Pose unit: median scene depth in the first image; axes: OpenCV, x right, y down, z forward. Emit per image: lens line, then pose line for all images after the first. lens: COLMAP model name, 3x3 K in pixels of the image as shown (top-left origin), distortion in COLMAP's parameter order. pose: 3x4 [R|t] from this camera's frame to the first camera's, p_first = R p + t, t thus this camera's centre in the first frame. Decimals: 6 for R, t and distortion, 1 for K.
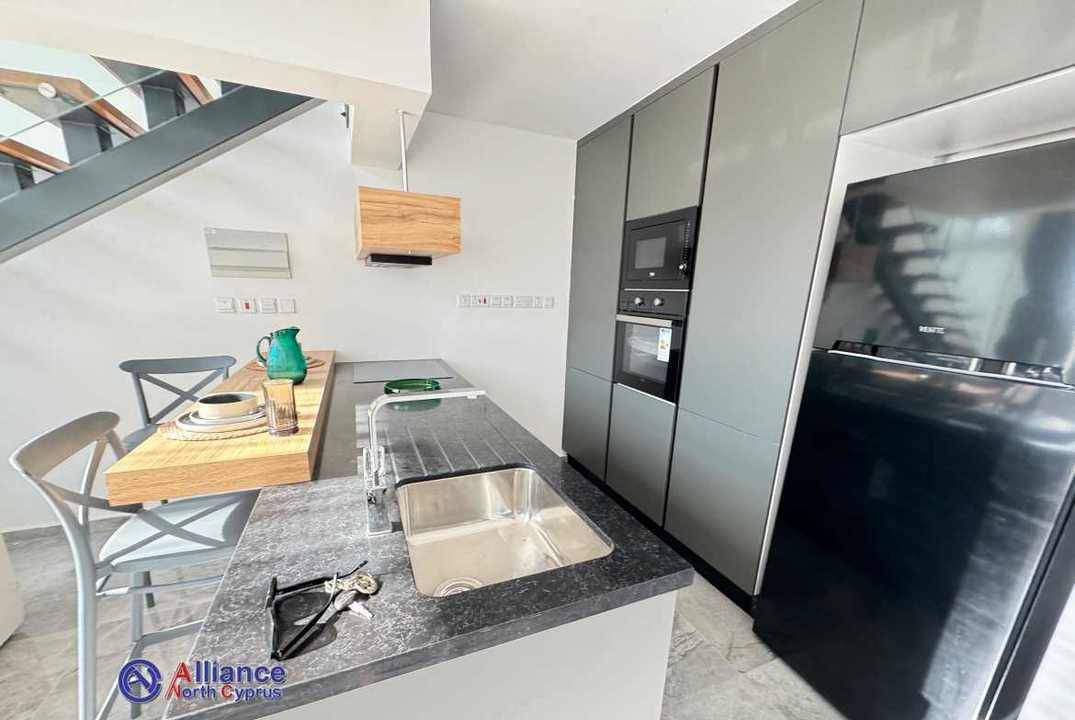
lens RADIAL K [[424.8, 0, 541.4], [0, 424.8, 407.5], [0, 0, 1]] dist [-0.022597, -0.000002]
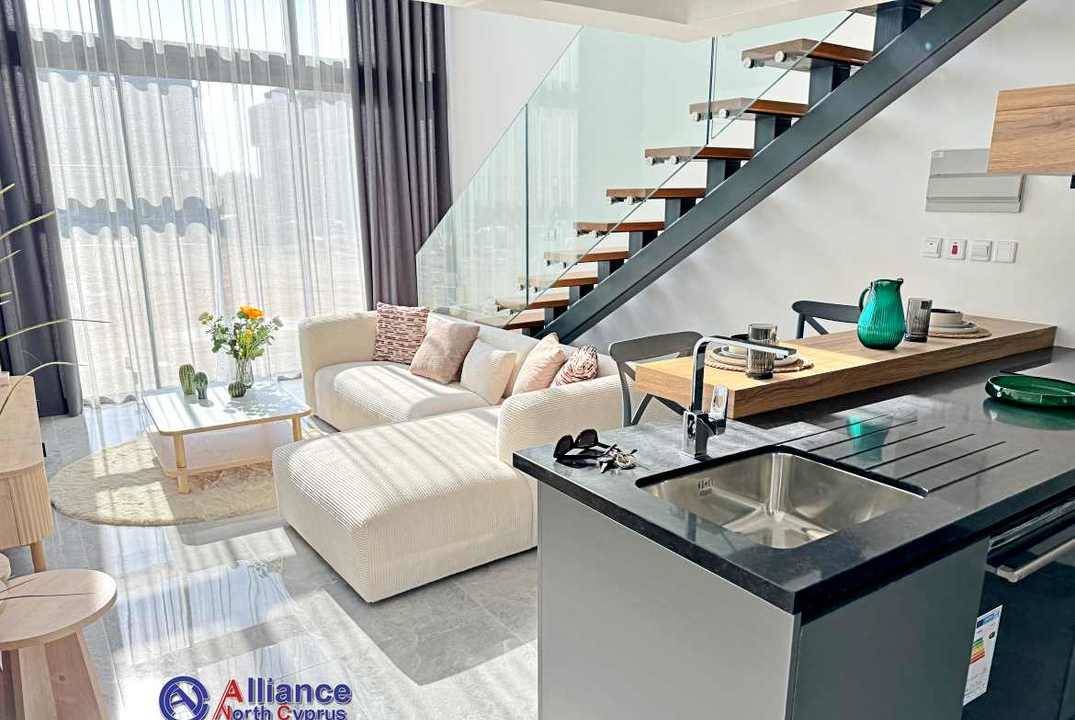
lens RADIAL K [[753.1, 0, 541.6], [0, 753.1, 402.2], [0, 0, 1]] dist [0.002952, -0.001927]
pose [[0.181964, 0.227049, -0.956733, 0.545212], [-0.254532, 0.950690, 0.177204, -0.038094], [0.949791, 0.211275, 0.230783, 0.056411]]
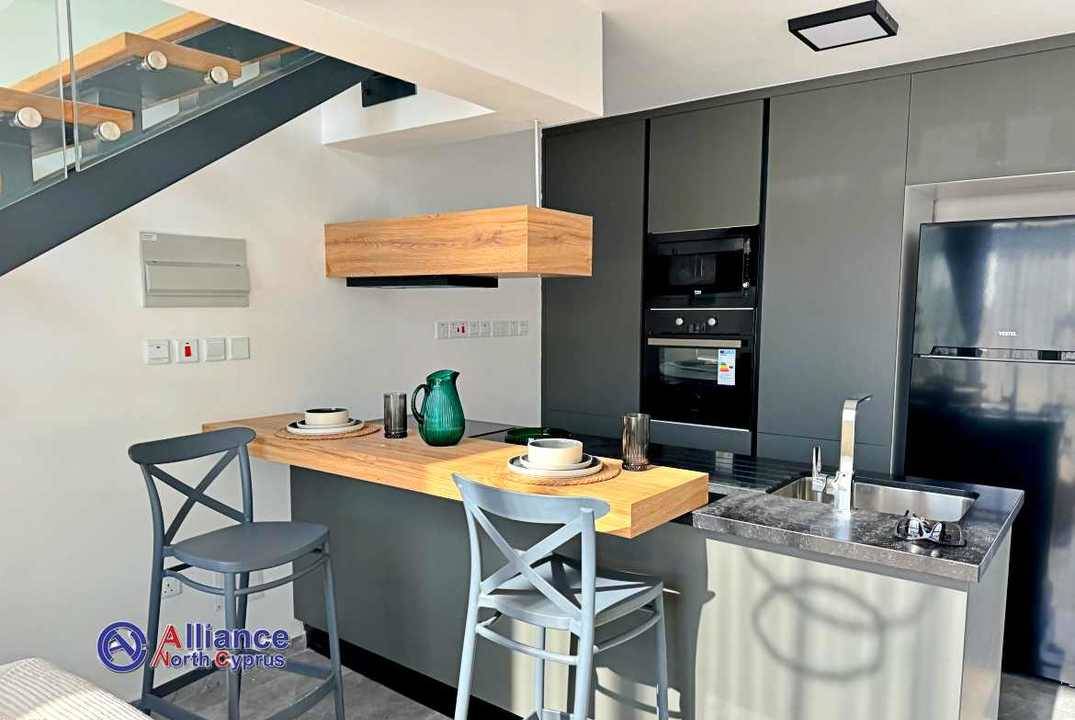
lens RADIAL K [[753.1, 0, 541.6], [0, 753.1, 402.2], [0, 0, 1]] dist [0.002952, -0.001927]
pose [[0.872275, -0.089768, 0.480707, -0.848690], [0.153704, 0.983516, -0.095243, 0.019903], [-0.464233, 0.156965, 0.871694, -0.220232]]
